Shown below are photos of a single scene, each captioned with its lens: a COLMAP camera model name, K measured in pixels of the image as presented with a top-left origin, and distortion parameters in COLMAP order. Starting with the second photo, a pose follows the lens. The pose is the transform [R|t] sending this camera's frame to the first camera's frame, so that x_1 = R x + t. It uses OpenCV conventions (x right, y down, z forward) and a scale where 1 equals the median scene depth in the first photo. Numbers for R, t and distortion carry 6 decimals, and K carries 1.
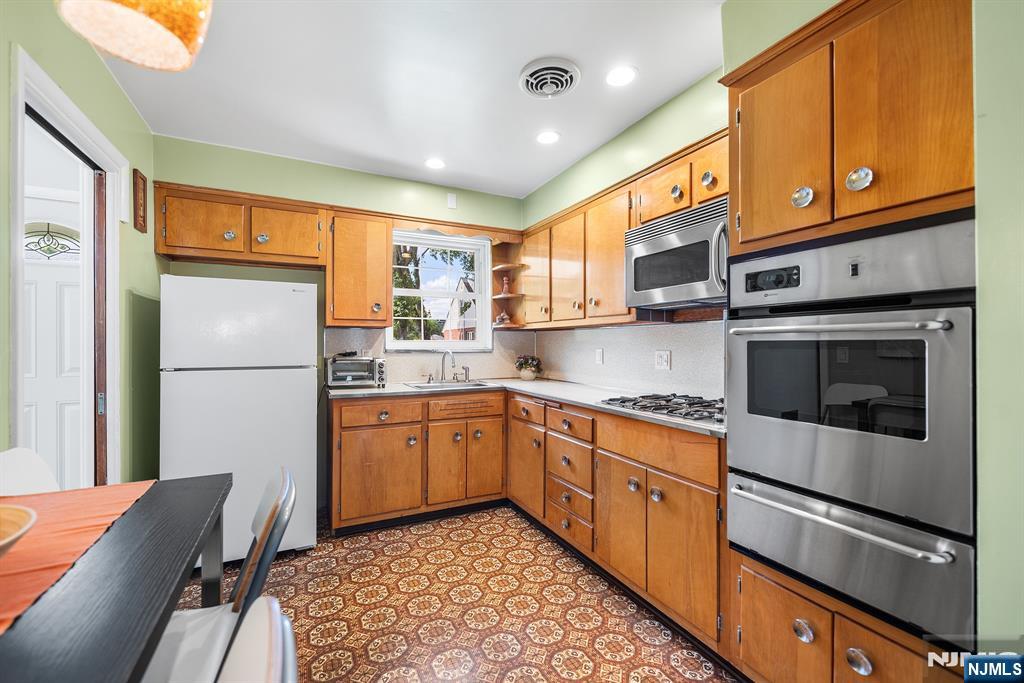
lens RADIAL K [[420.2, 0, 510.0], [0, 420.2, 342.3], [0, 0, 1]] dist [0.000155, 0.000003]
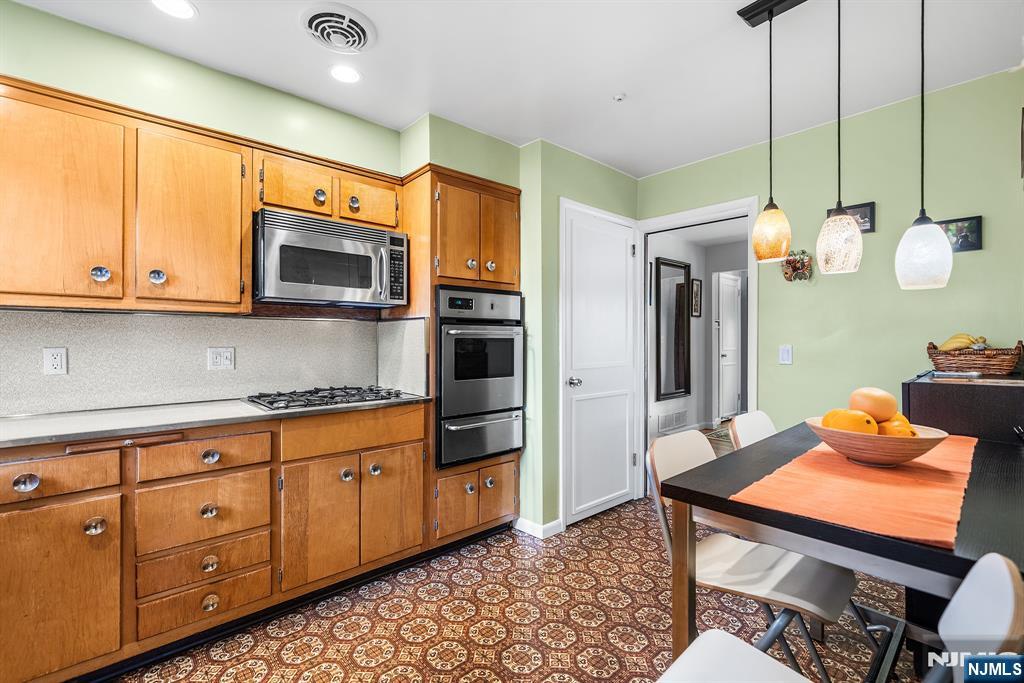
lens RADIAL K [[447.4, 0, 509.7], [0, 447.4, 339.9], [0, 0, 1]] dist [-0.000162, -0.000044]
pose [[-0.273527, 0.003005, 0.961860, -0.896224], [-0.000923, 0.999994, -0.003387, 0.008564], [-0.961864, -0.001814, -0.273523, 0.935700]]
